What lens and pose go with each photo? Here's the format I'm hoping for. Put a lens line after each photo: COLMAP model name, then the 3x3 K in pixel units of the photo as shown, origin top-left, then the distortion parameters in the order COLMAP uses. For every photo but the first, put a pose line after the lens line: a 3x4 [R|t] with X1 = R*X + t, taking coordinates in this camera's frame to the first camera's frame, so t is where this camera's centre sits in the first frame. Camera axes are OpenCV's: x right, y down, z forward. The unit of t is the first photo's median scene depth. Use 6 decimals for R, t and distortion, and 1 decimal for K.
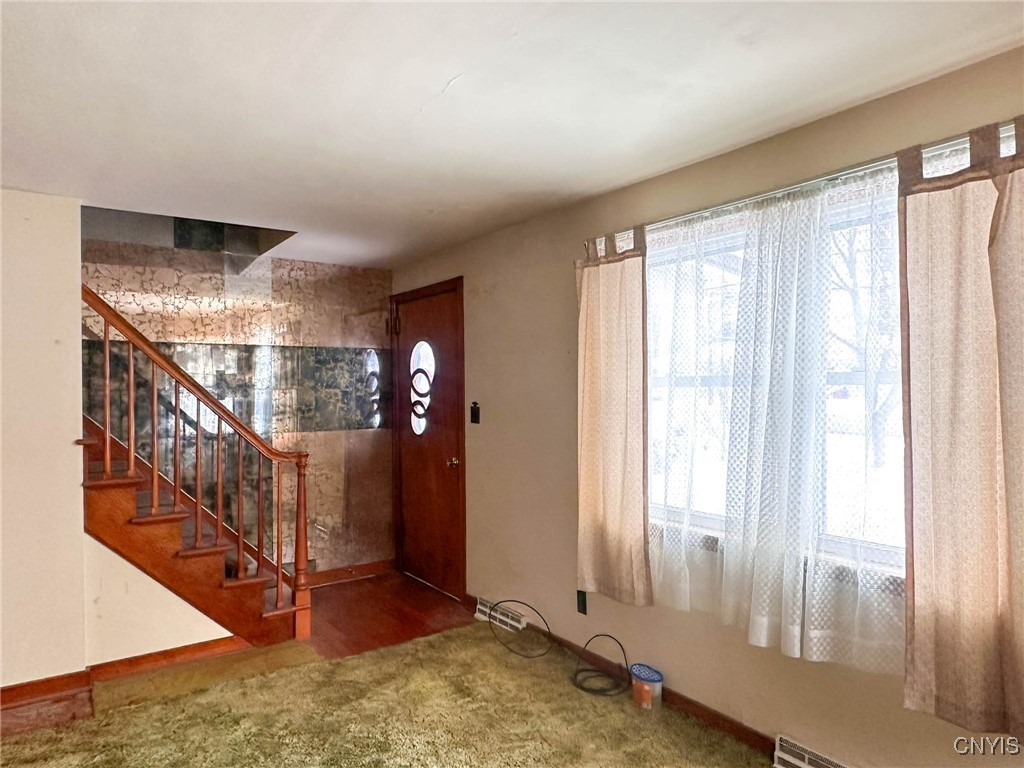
lens RADIAL K [[676.1, 0, 512.0], [0, 676.1, 384.0], [0, 0, 1]] dist [-0.005188, -0.001391]
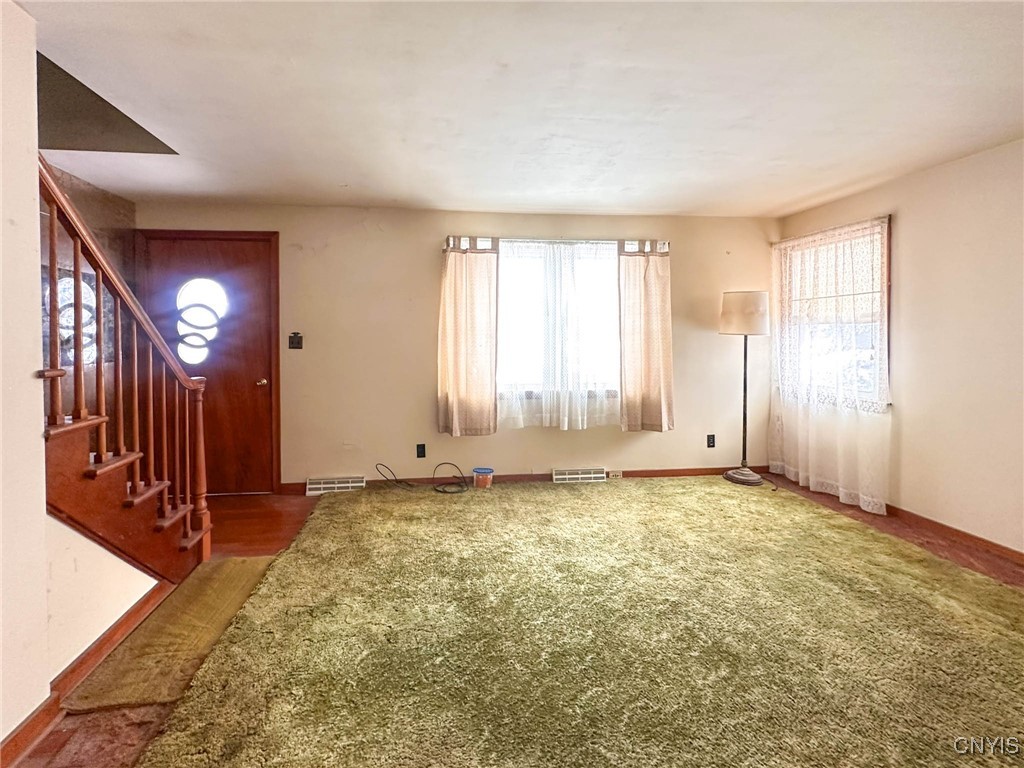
lens RADIAL K [[411.0, 0, 510.0], [0, 411.0, 341.9], [0, 0, 1]] dist [0.000086, -0.000010]
pose [[0.482660, -0.009574, 0.875755, -0.753243], [-0.006375, 0.999875, 0.014444, 0.042181], [-0.875785, -0.012555, 0.482539, 0.360891]]
